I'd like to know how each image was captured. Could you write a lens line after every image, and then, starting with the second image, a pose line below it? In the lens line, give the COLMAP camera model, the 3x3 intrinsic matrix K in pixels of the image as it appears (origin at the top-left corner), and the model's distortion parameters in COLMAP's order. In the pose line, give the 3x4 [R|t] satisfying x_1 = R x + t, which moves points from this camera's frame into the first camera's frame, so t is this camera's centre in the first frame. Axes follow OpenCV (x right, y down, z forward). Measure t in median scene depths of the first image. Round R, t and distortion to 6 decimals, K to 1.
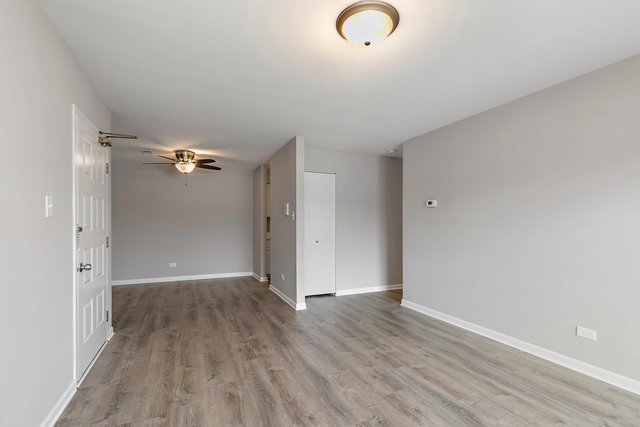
lens RADIAL K [[292.2, 0, 320.6], [0, 292.2, 220.5], [0, 0, 1]] dist [0.007148, -0.001534]
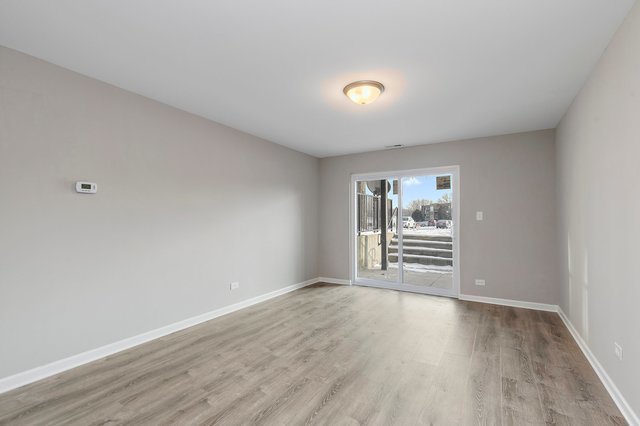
lens RADIAL K [[292.2, 0, 321.9], [0, 292.2, 215.8], [0, 0, 1]] dist [0.007148, -0.001534]
pose [[-0.566050, 0.010299, 0.824306, -0.704848], [-0.011190, 0.999734, -0.020175, 0.018934], [-0.824295, -0.020644, -0.565784, 1.487877]]
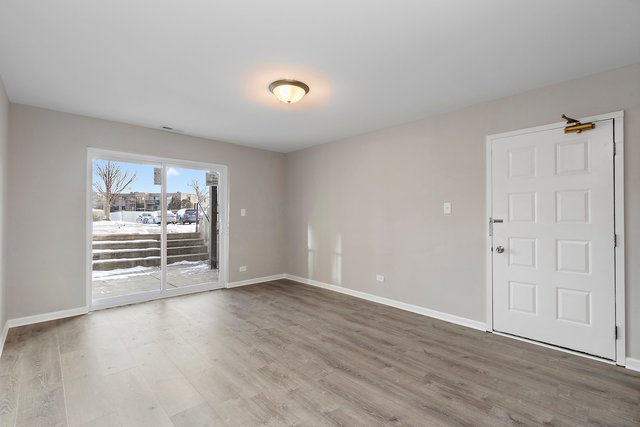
lens RADIAL K [[292.2, 0, 320.9], [0, 292.2, 214.5], [0, 0, 1]] dist [0.007148, -0.001534]
pose [[-0.943077, -0.006399, -0.332514, 0.374575], [-0.000729, 0.999852, -0.017174, 0.022593], [0.332574, -0.015954, -0.942942, 1.843512]]
